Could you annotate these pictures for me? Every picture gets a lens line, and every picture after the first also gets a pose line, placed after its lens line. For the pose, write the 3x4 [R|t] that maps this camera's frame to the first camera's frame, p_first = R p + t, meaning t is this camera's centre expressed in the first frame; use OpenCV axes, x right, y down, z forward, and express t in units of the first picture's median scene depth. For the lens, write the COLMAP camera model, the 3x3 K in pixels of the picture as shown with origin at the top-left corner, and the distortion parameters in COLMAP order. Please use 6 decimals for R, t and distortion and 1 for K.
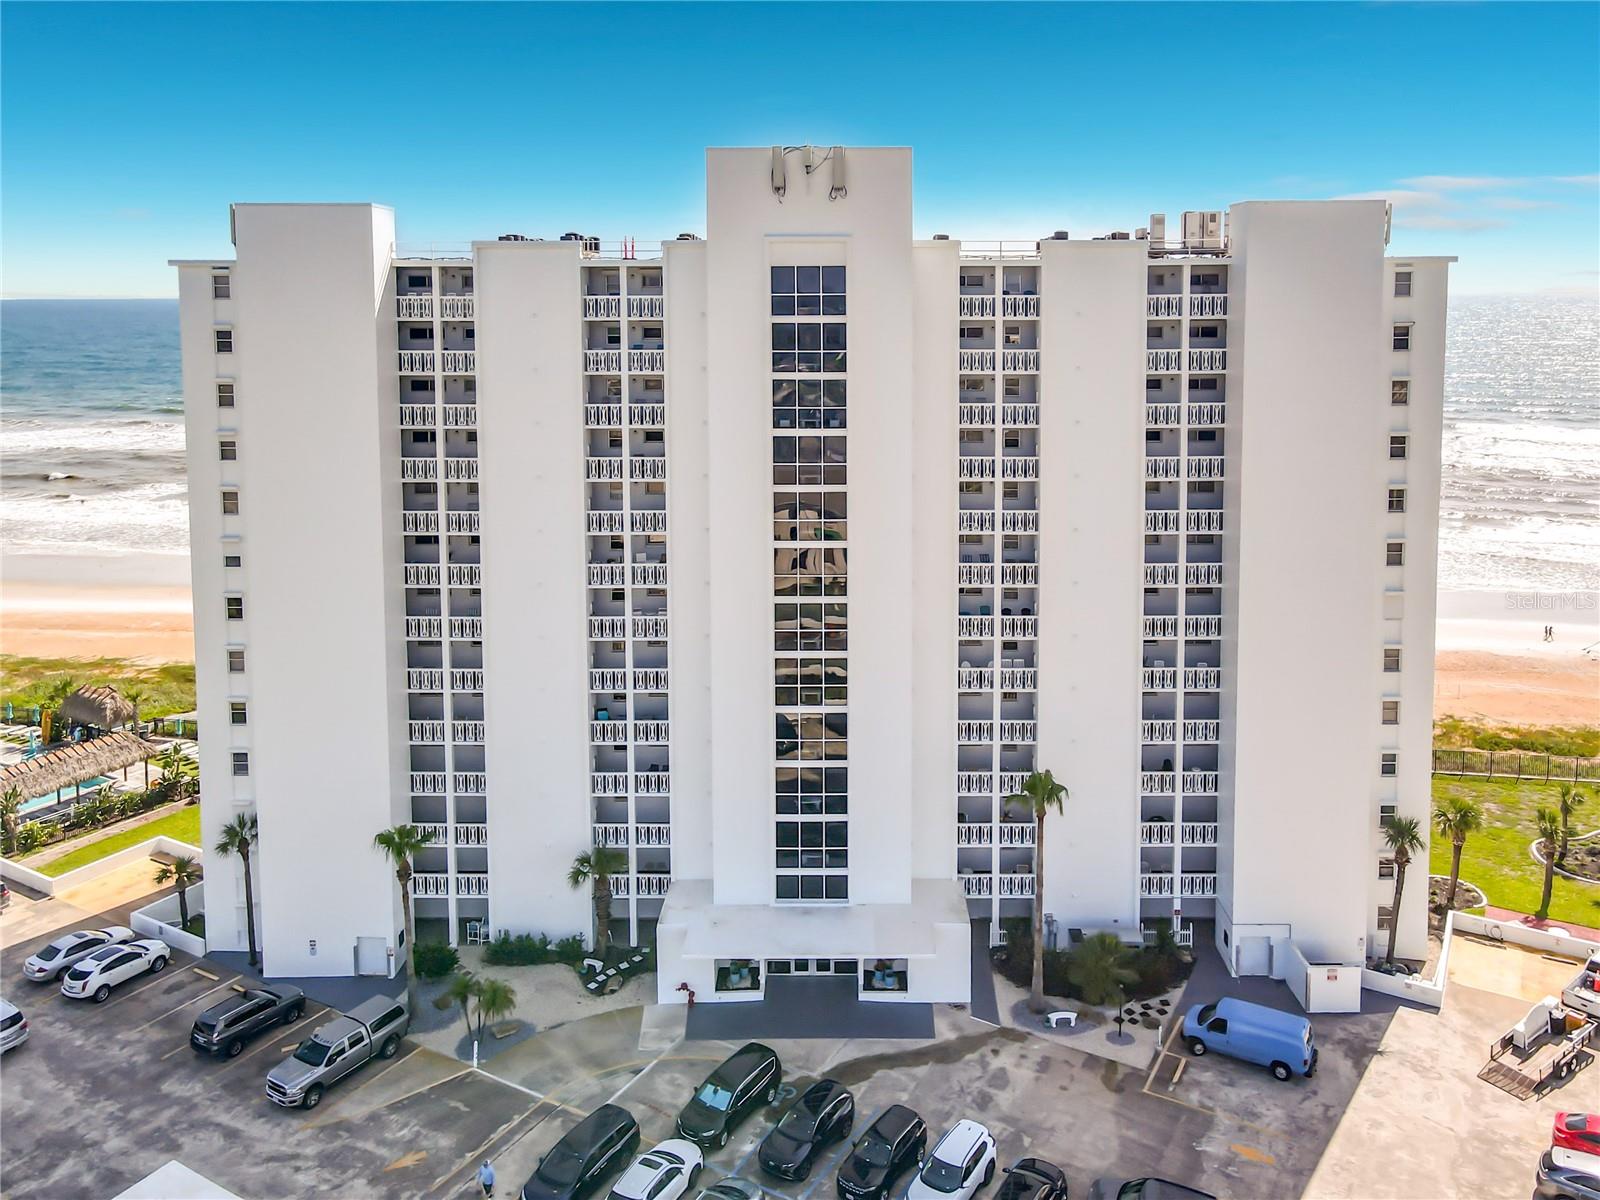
lens RADIAL K [[1244.9, 0, 842.9], [0, 1244.9, 397.0], [0, 0, 1]] dist [0.010159, 0.007670]
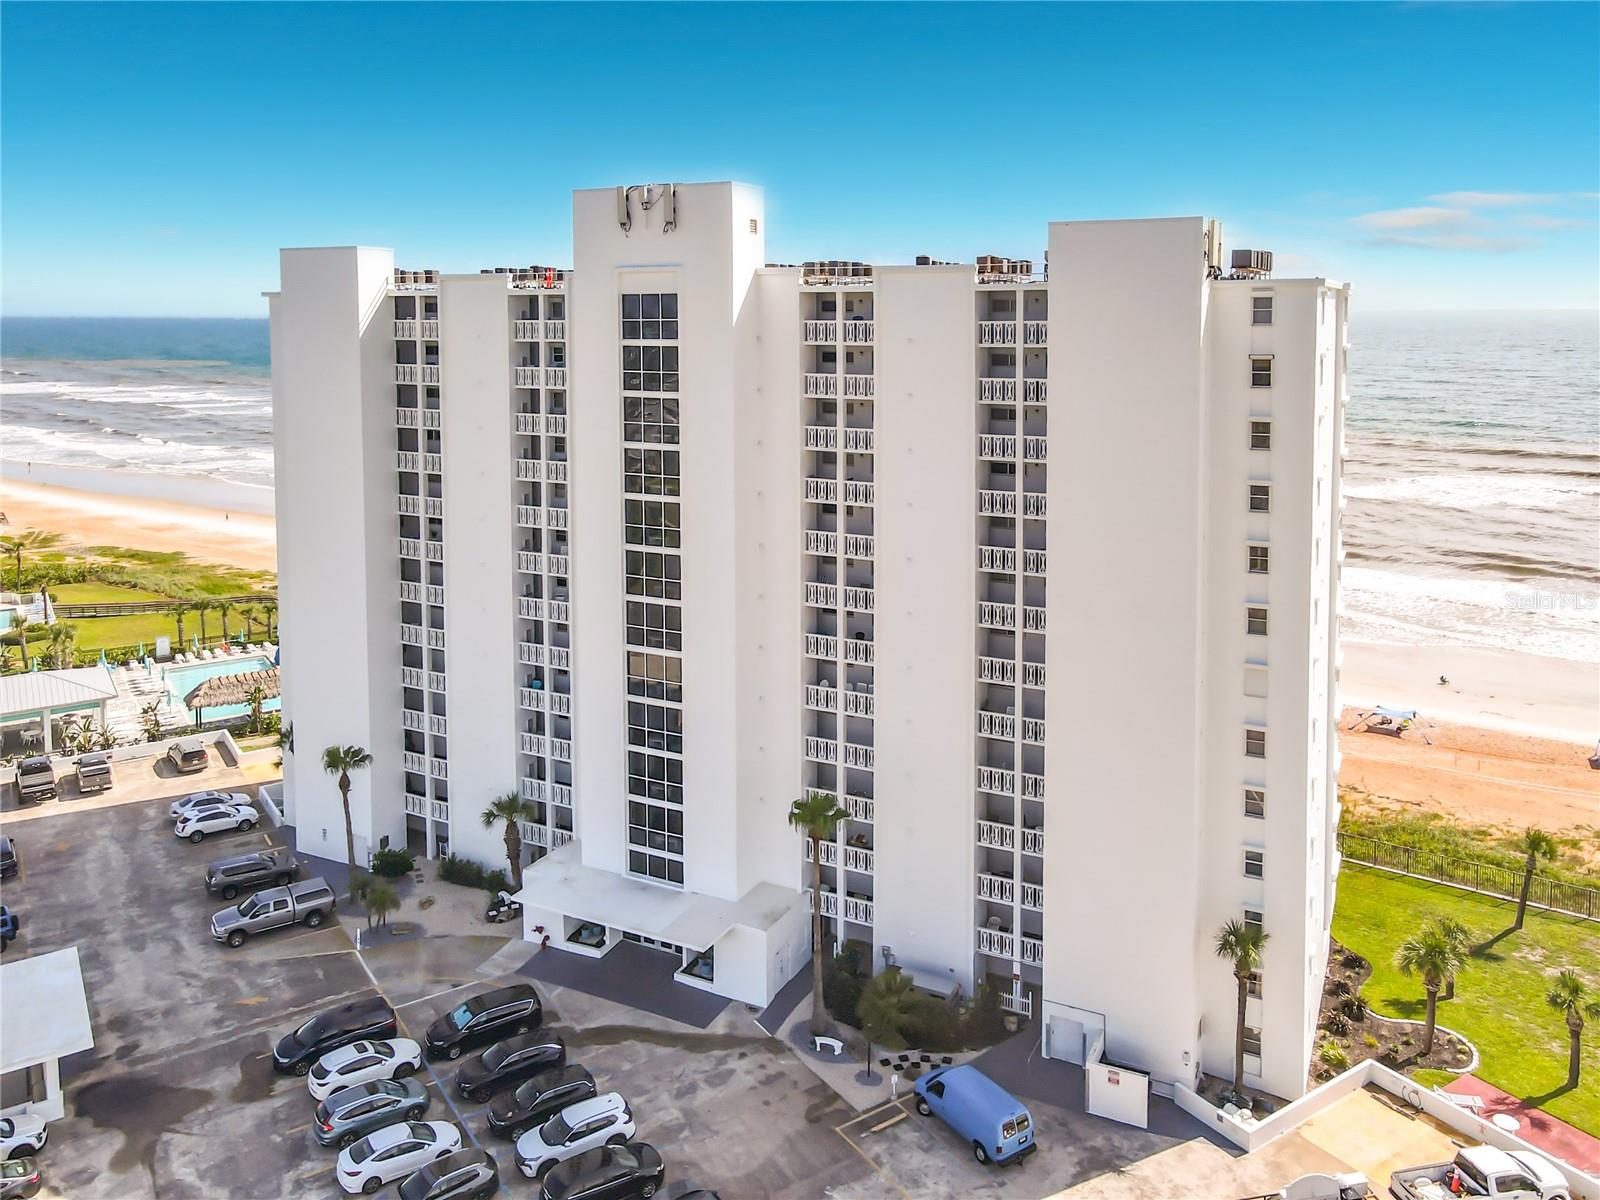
lens RADIAL K [[1224.8, 0, 801.4], [0, 1224.8, 399.7], [0, 0, 1]] dist [0.008677, 0.004675]
pose [[0.894994, 0.032722, -0.444877, 0.560165], [-0.039717, 0.999190, -0.006407, -0.010486], [0.444307, 0.023403, 0.895569, 0.095671]]
